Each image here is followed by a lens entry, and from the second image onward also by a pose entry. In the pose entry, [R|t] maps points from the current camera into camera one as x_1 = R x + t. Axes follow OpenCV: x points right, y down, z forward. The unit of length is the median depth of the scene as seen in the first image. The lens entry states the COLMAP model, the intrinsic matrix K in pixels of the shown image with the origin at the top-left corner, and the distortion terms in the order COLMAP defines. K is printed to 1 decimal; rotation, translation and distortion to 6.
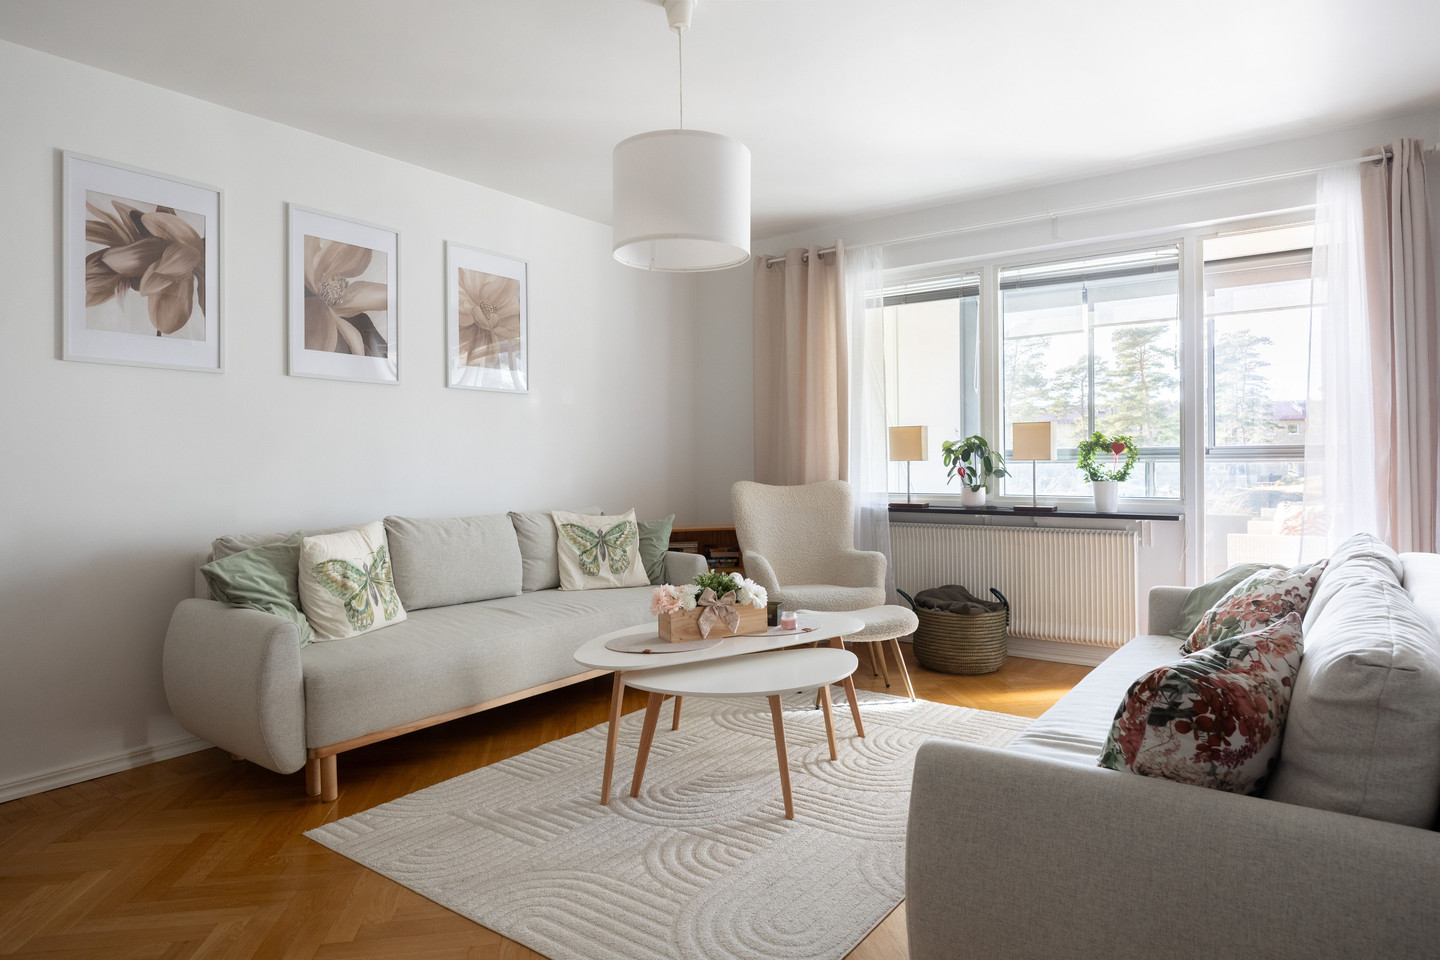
lens RADIAL K [[830.6, 0, 731.6], [0, 830.6, 472.8], [0, 0, 1]] dist [-0.011734, 0.001901]
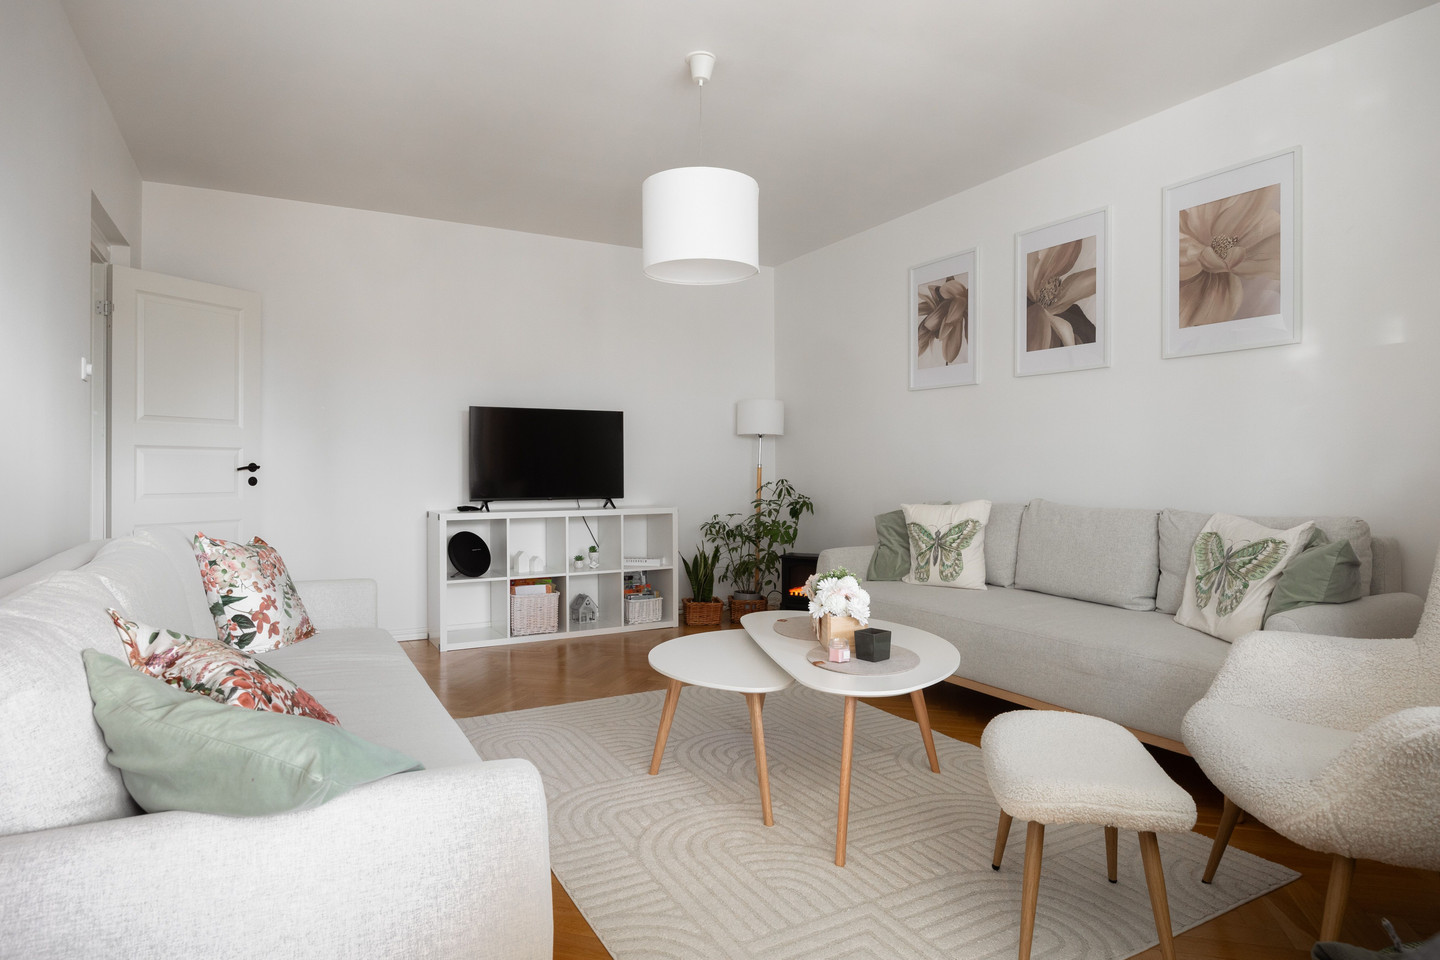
lens RADIAL K [[830.6, 0, 722.9], [0, 830.6, 470.7], [0, 0, 1]] dist [-0.011734, 0.001901]
pose [[-0.426419, 0.011678, -0.904450, 0.644732], [-0.008903, 0.999814, 0.017106, 0.001689], [0.904482, 0.015347, -0.426236, 0.986359]]
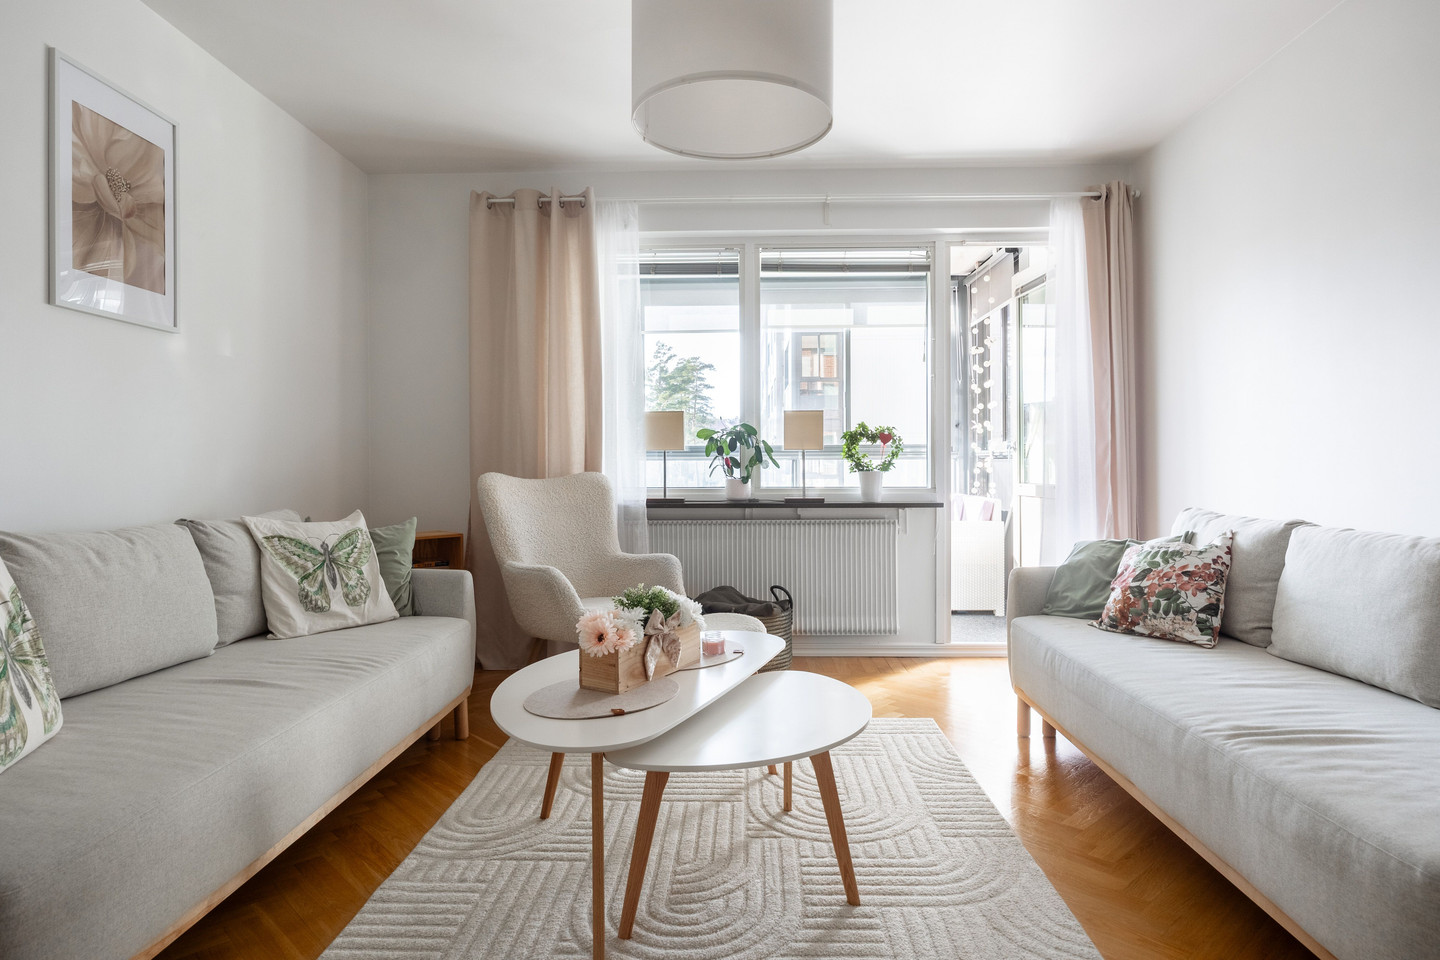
lens RADIAL K [[830.6, 0, 723.0], [0, 830.6, 471.6], [0, 0, 1]] dist [-0.011734, 0.001901]
pose [[0.828048, 0.000187, 0.560657, -0.287945], [0.005739, 0.999945, -0.008810, 0.020180], [-0.560627, 0.010513, 0.828001, 0.283643]]
